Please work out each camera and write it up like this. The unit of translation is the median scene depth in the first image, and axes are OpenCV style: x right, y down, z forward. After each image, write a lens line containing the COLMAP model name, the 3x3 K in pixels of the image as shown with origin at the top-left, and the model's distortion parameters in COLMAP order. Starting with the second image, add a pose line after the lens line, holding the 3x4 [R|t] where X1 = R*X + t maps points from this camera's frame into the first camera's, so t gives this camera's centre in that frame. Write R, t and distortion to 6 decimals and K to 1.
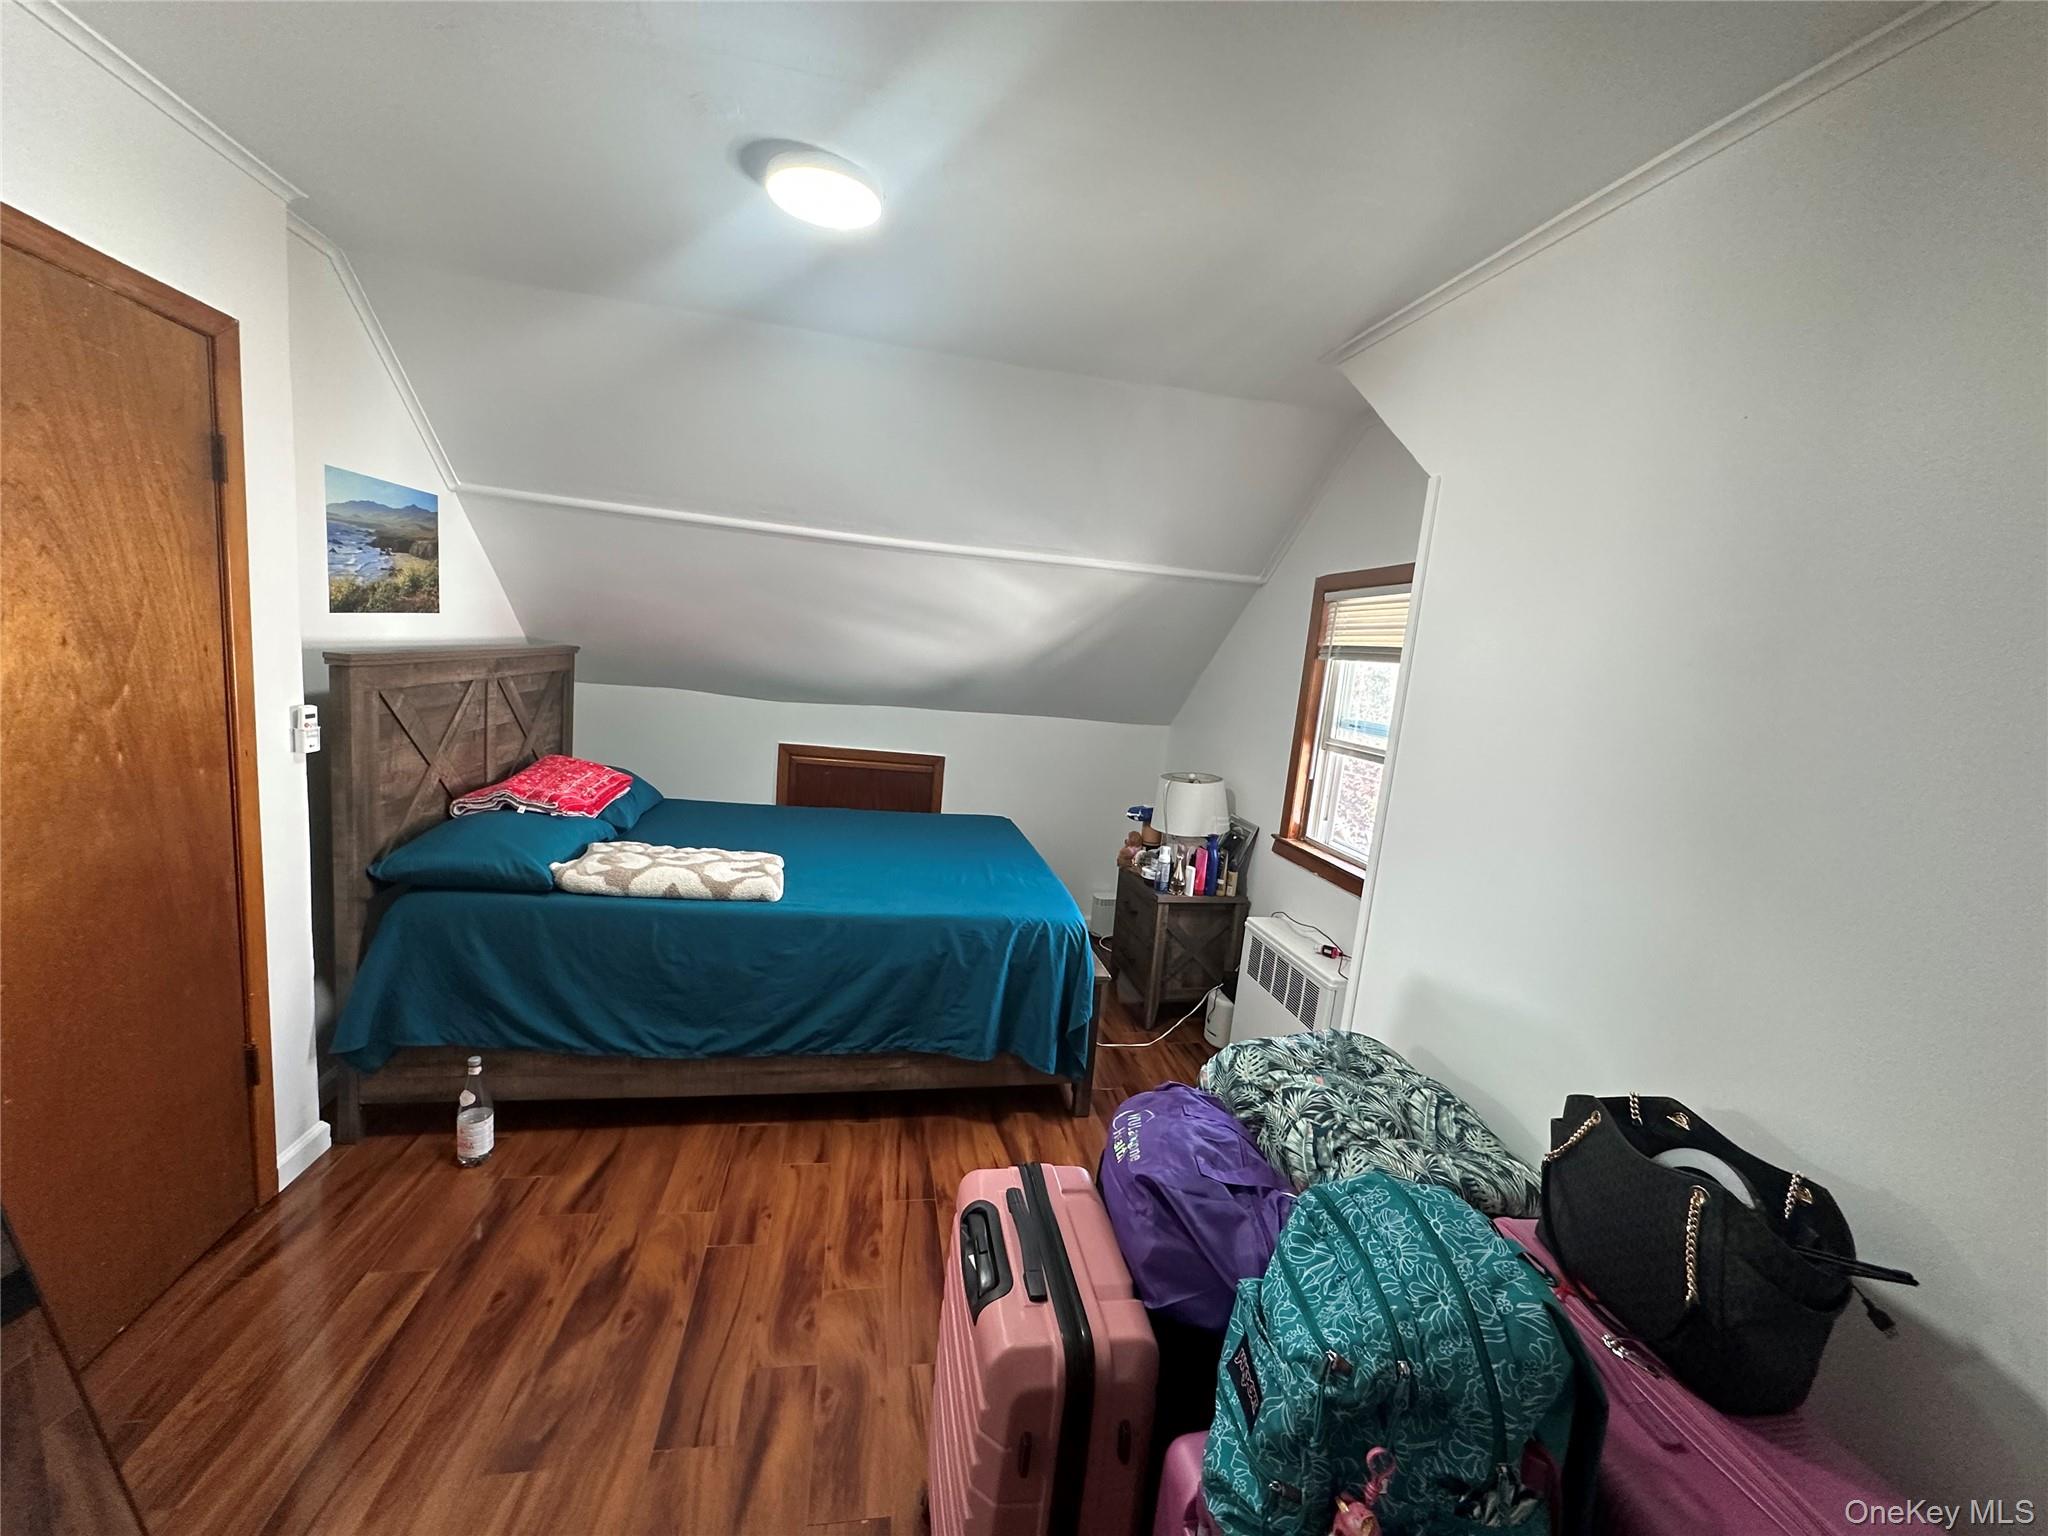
lens RADIAL K [[820.3, 0, 1025.3], [0, 820.3, 770.2], [0, 0, 1]] dist [-0.007069, 0.001404]
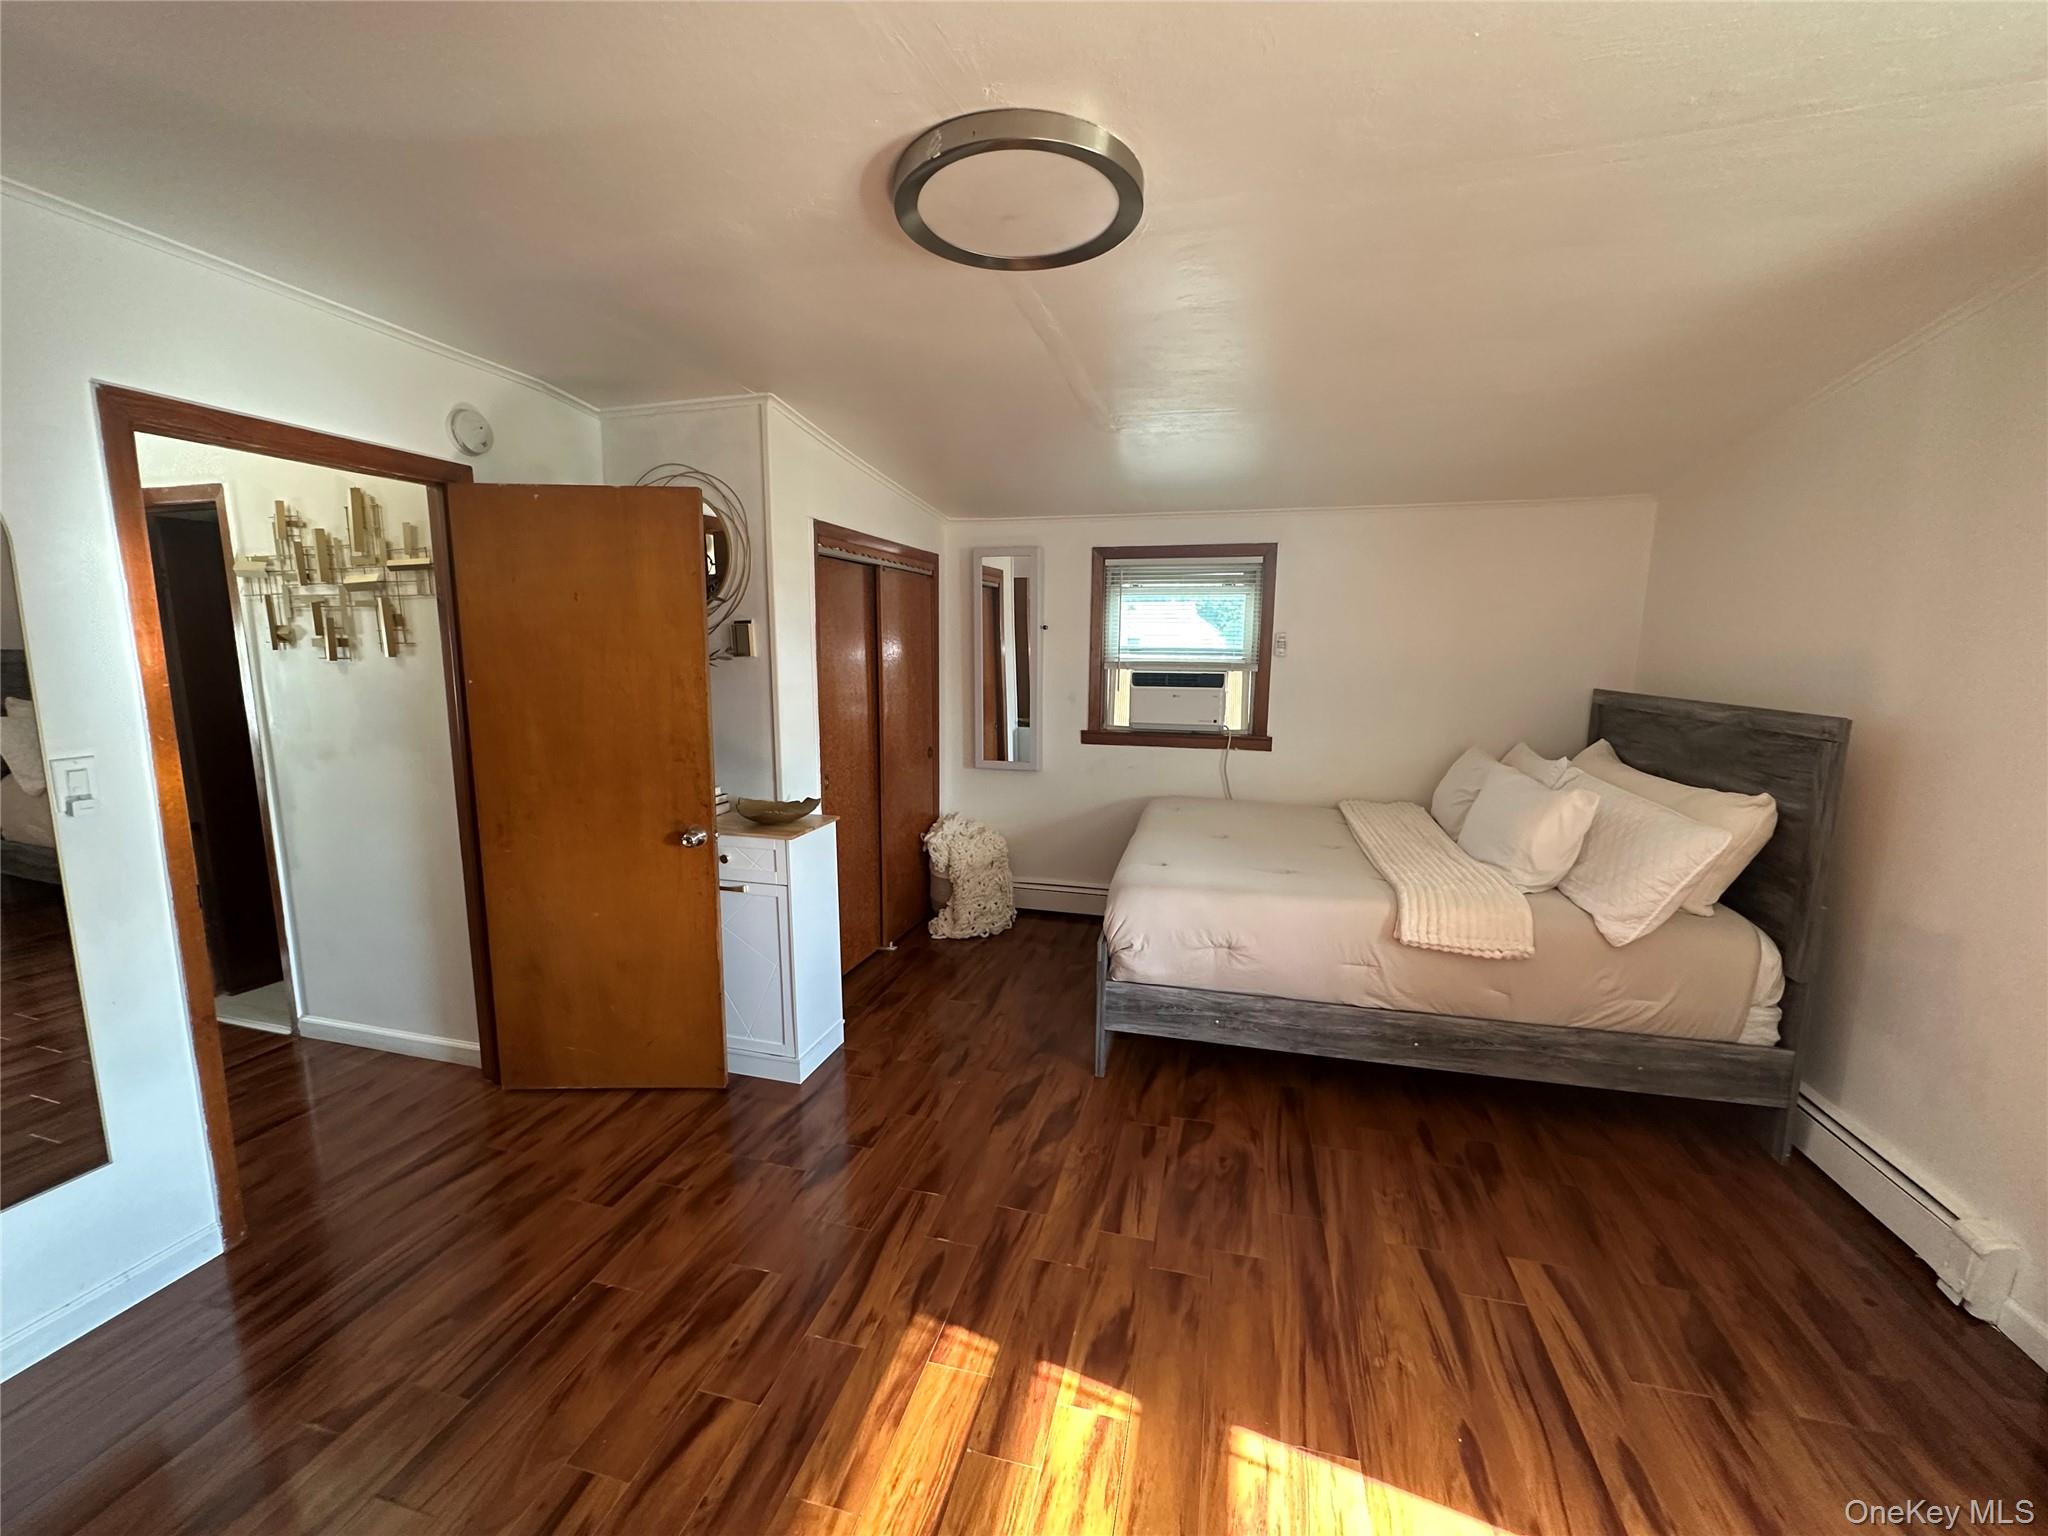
lens RADIAL K [[820.3, 0, 1024.9], [0, 820.3, 769.4], [0, 0, 1]] dist [-0.007069, 0.001404]
pose [[0.901144, -0.027848, -0.432625, 0.072608], [0.020229, 0.999549, -0.022205, 0.060299], [0.433048, 0.011259, 0.901301, -0.383151]]
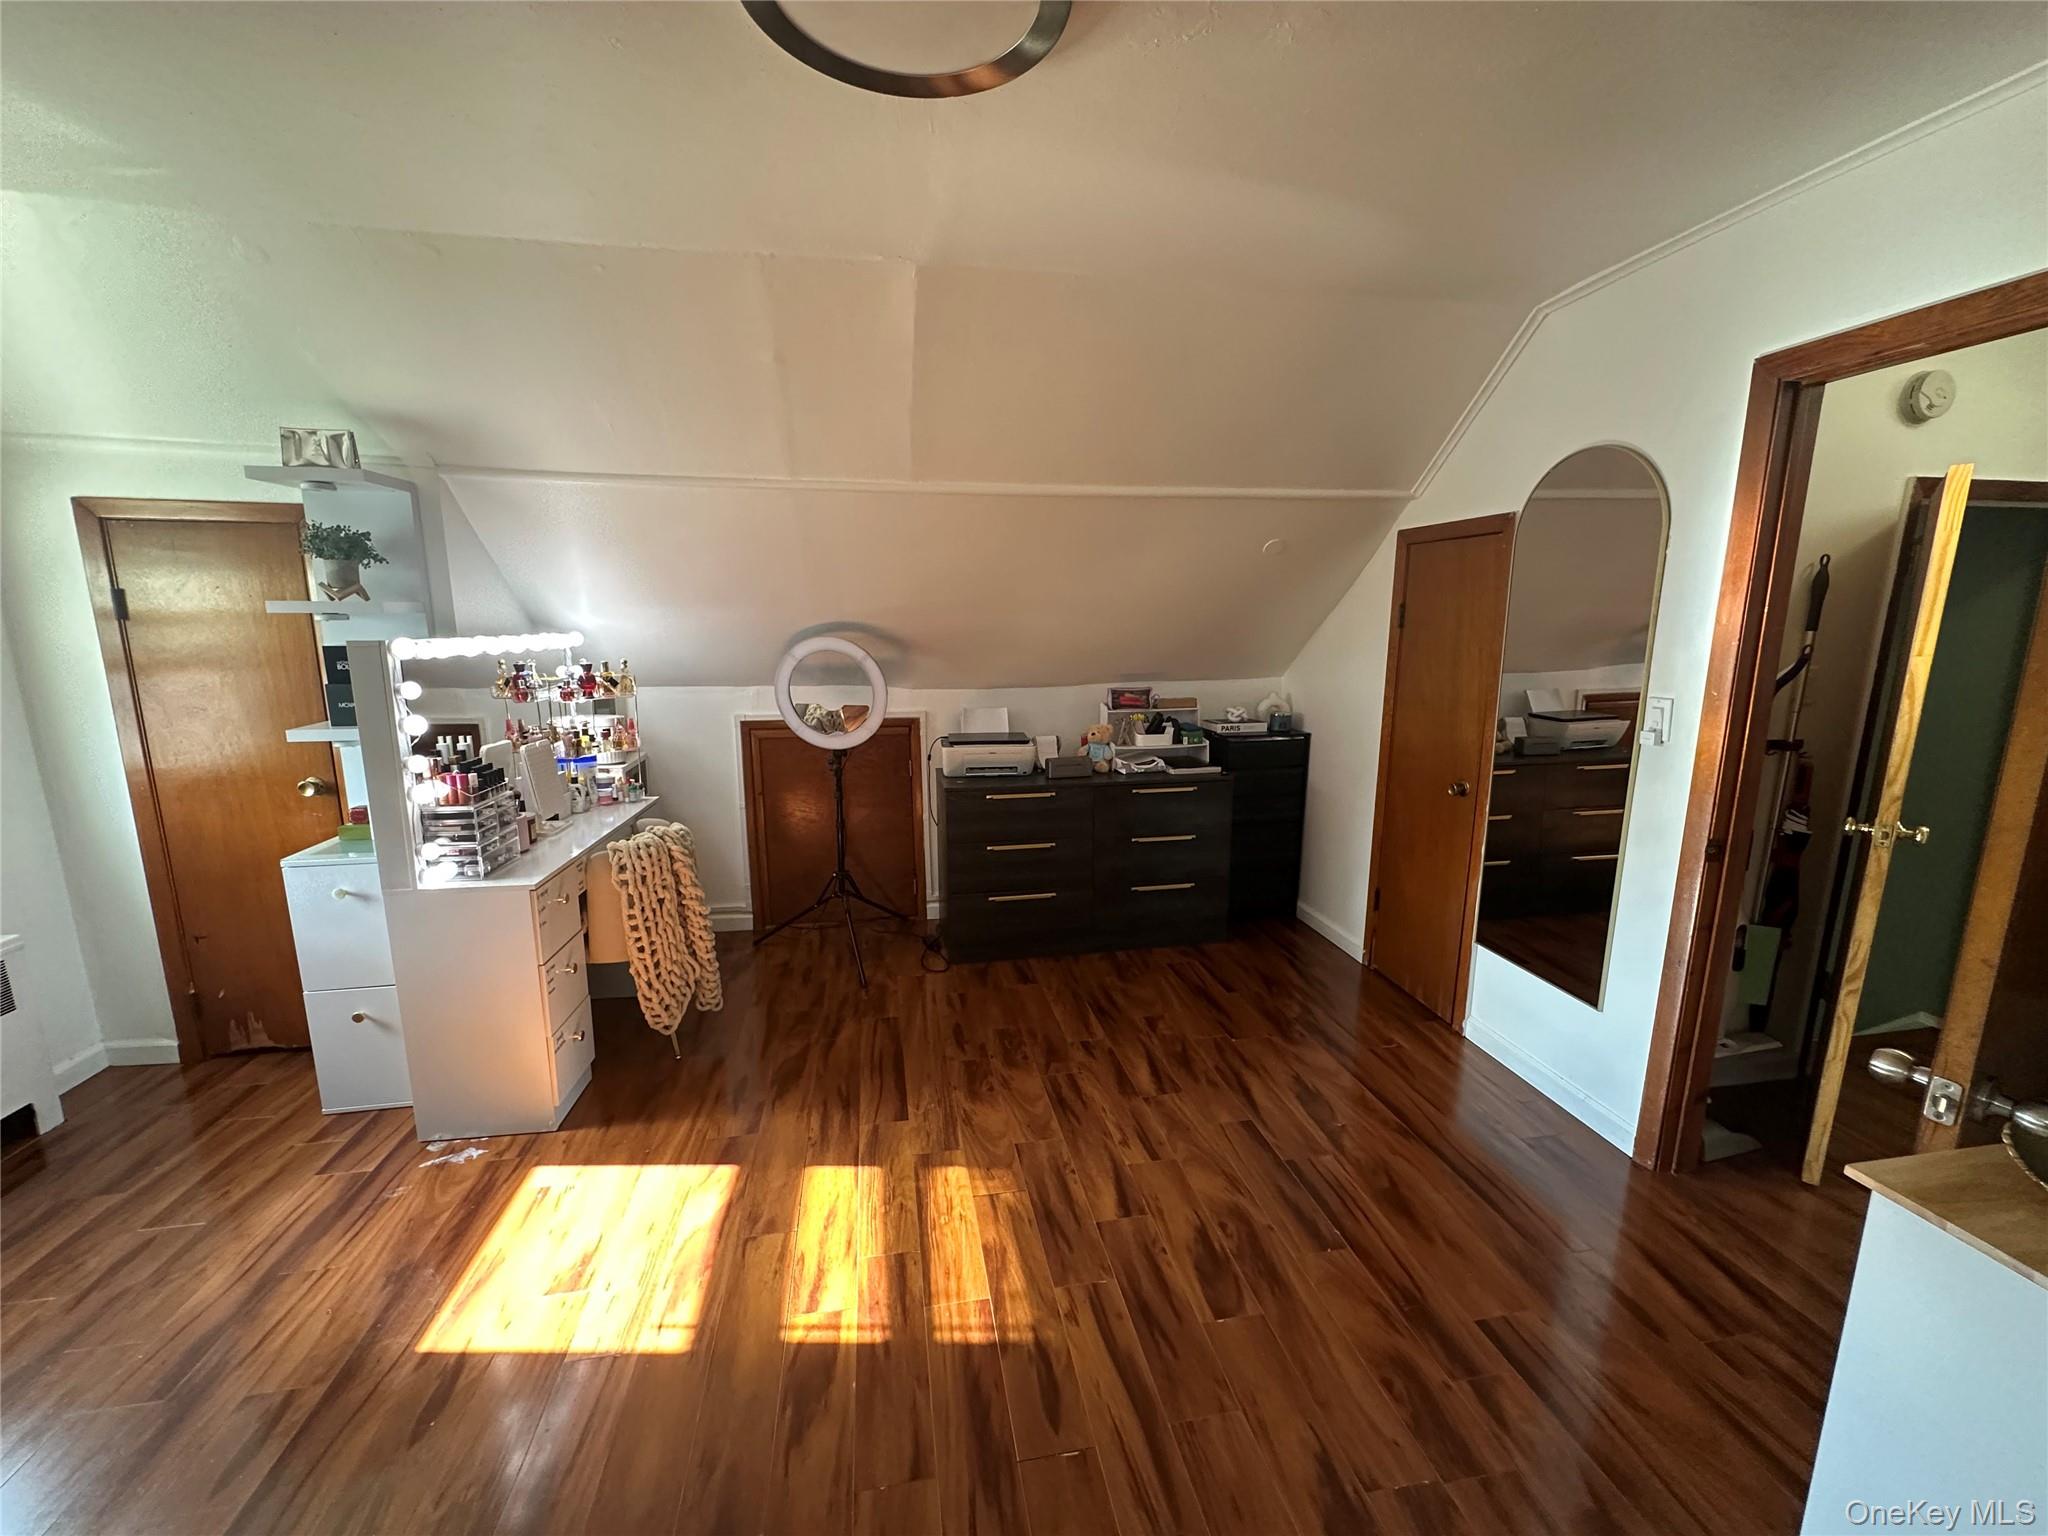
lens RADIAL K [[820.3, 0, 1027.6], [0, 820.3, 772.7], [0, 0, 1]] dist [-0.007069, 0.001404]
pose [[-0.995284, -0.096655, -0.008178, -0.573039], [-0.094185, 0.942798, 0.319784, -0.253219], [-0.023199, 0.319046, -0.947455, 1.577930]]
